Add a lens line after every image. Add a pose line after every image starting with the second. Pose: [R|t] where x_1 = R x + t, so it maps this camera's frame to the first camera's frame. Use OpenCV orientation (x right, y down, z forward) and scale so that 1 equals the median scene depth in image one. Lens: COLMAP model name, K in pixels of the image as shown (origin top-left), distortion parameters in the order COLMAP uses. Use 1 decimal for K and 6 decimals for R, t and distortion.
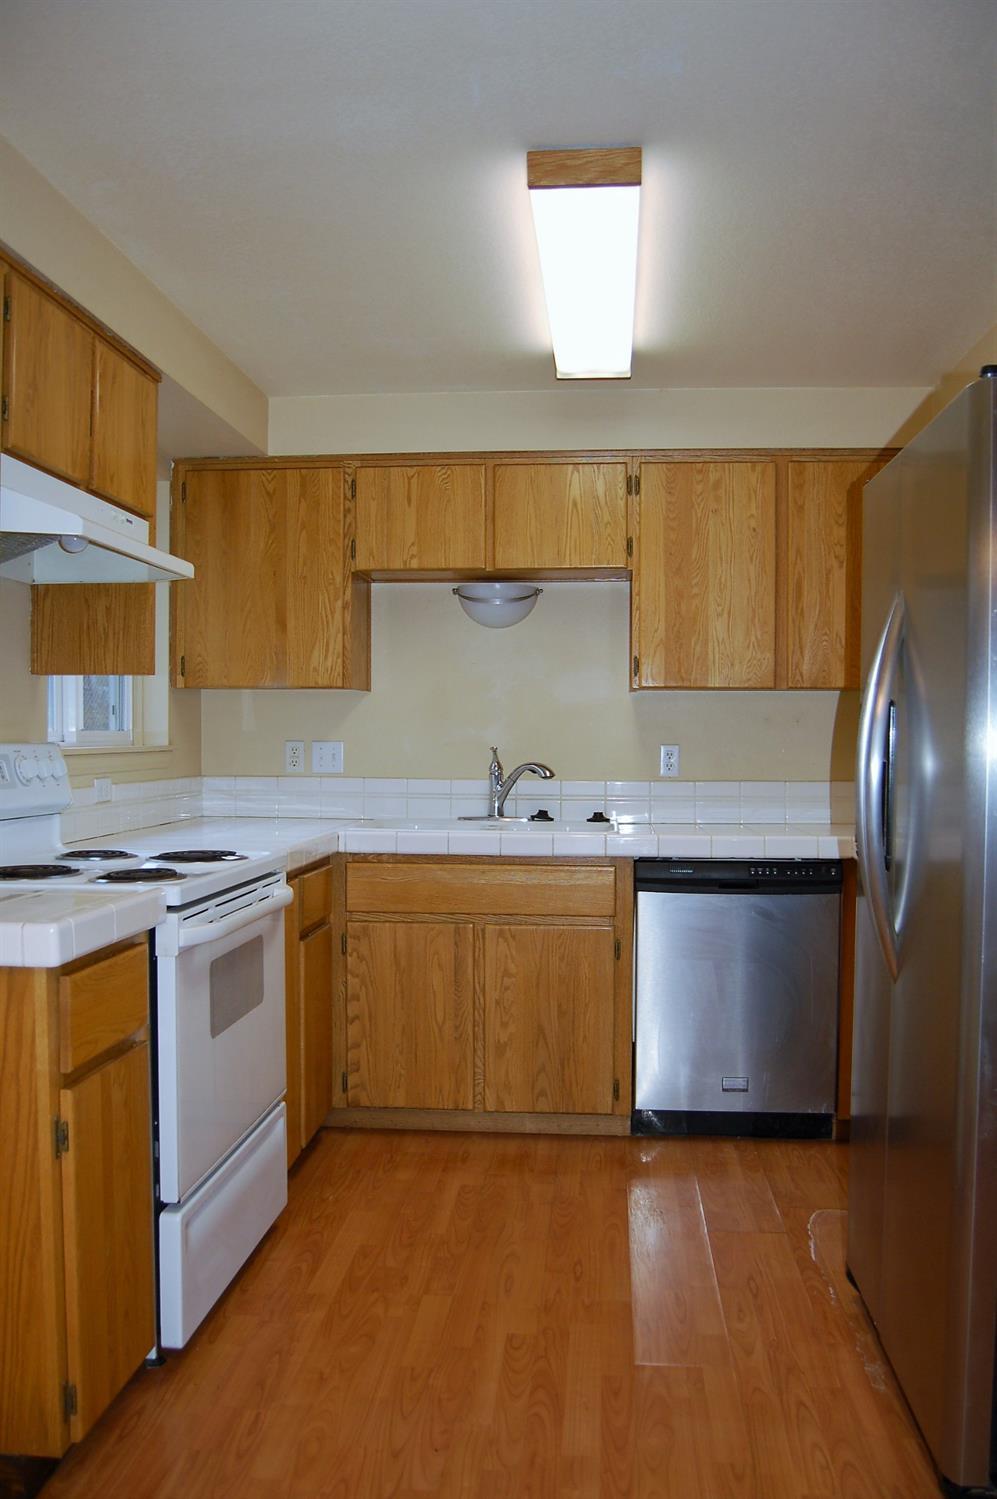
lens RADIAL K [[1258.4, 0, 498.5], [0, 1258.4, 749.5], [0, 0, 1]] dist [-0.086664, 0.009016]
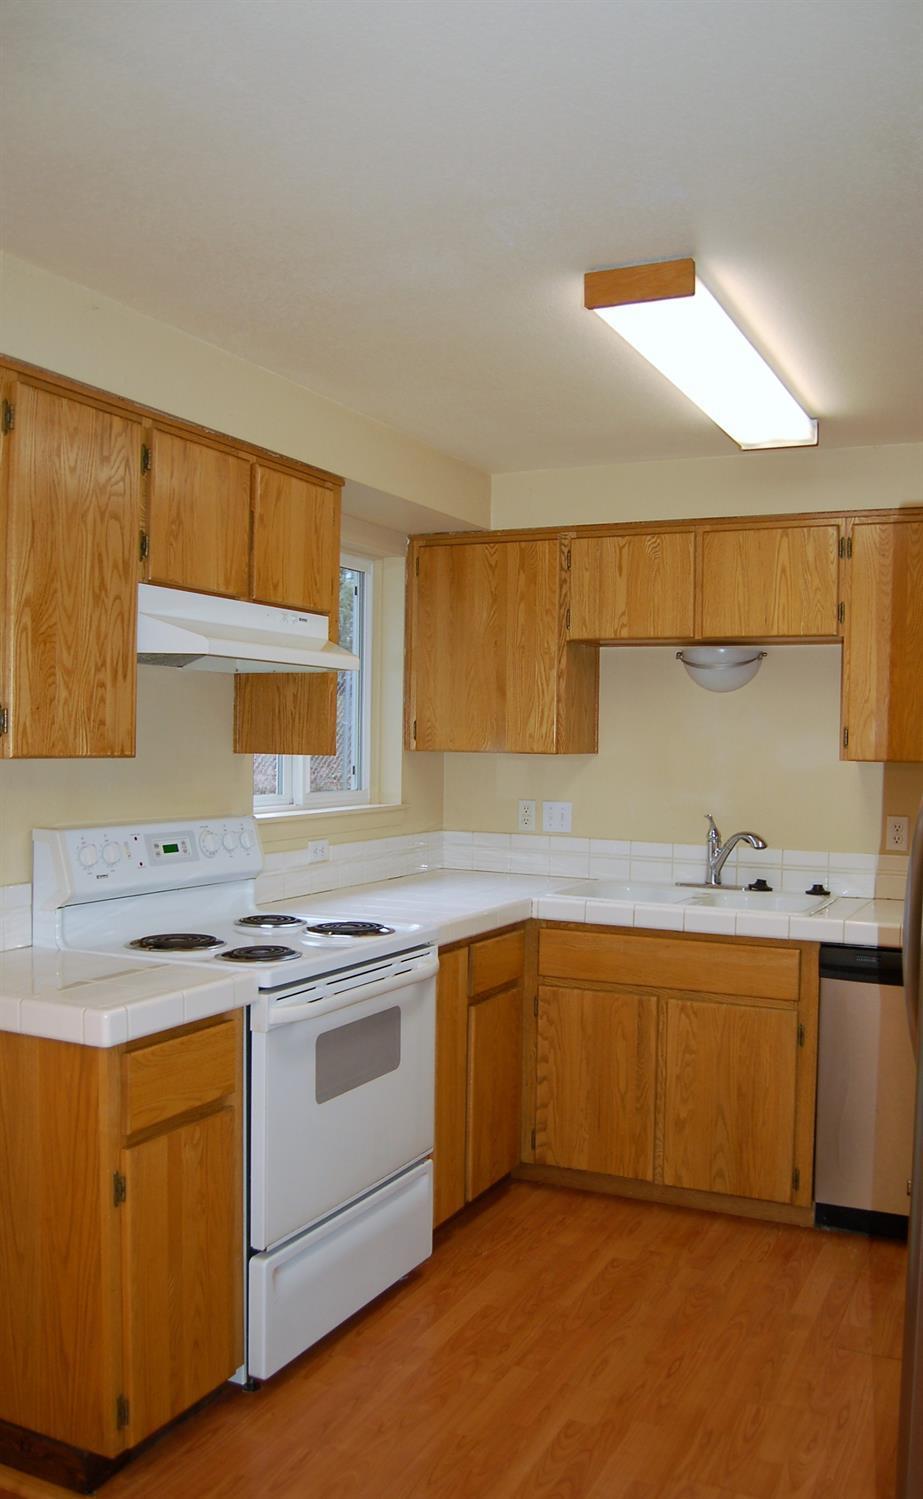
lens RADIAL K [[1273.8, 0, 461.5], [0, 1273.8, 749.5], [0, 0, 1]] dist [-0.086690, 0.007299]
pose [[0.935823, 0.014420, -0.352176, 0.187691], [-0.015486, 0.999880, -0.000209, -0.056577], [0.352131, 0.005649, 0.935934, -0.003245]]
